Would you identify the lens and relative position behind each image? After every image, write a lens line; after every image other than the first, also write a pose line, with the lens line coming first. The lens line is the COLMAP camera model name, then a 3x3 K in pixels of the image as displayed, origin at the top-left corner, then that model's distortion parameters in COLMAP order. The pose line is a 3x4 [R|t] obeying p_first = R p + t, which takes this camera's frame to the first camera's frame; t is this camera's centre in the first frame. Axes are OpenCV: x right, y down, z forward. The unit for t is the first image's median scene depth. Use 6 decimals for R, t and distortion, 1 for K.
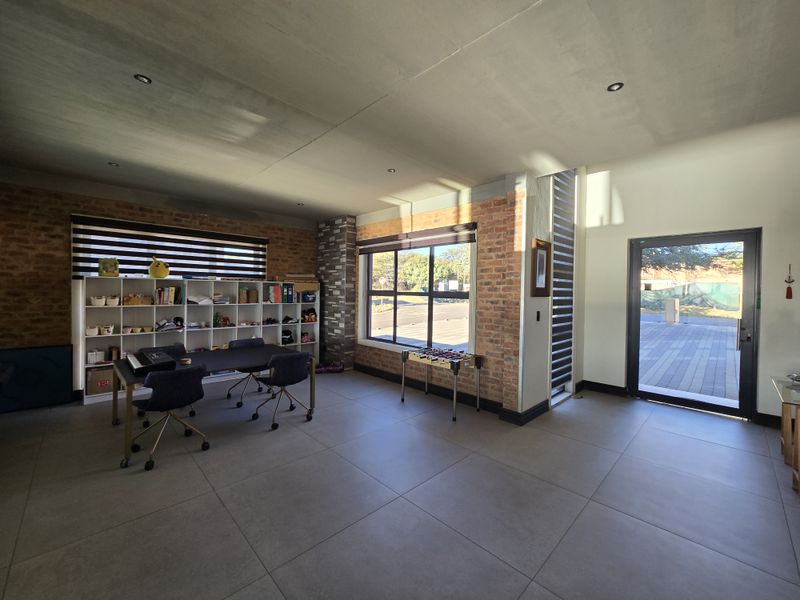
lens RADIAL K [[326.8, 0, 398.8], [0, 326.8, 296.2], [0, 0, 1]] dist [-0.005588, 0.002920]
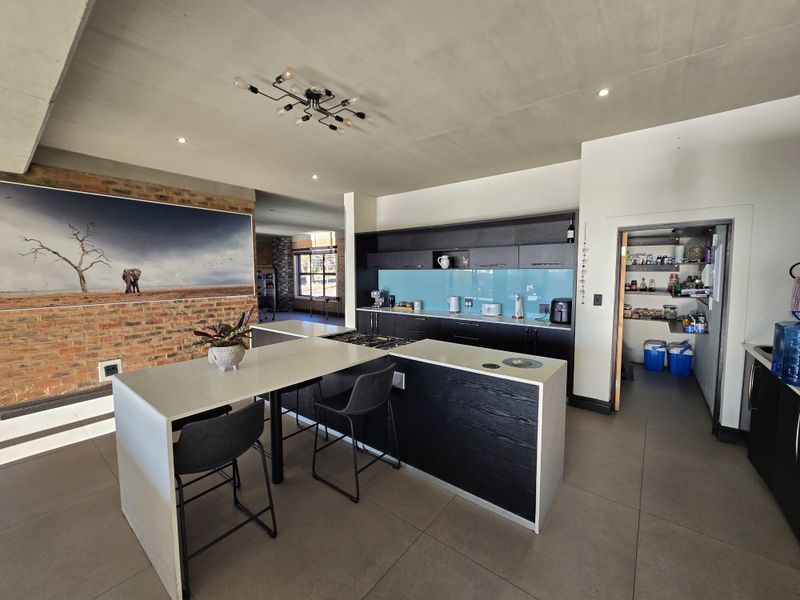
lens RADIAL K [[326.8, 0, 396.8], [0, 326.8, 296.9], [0, 0, 1]] dist [-0.005588, 0.002920]
pose [[0.992229, -0.025271, 0.121833, 0.267538], [0.017289, 0.997660, 0.066141, 0.009006], [-0.123219, -0.063521, 0.990344, -1.149110]]
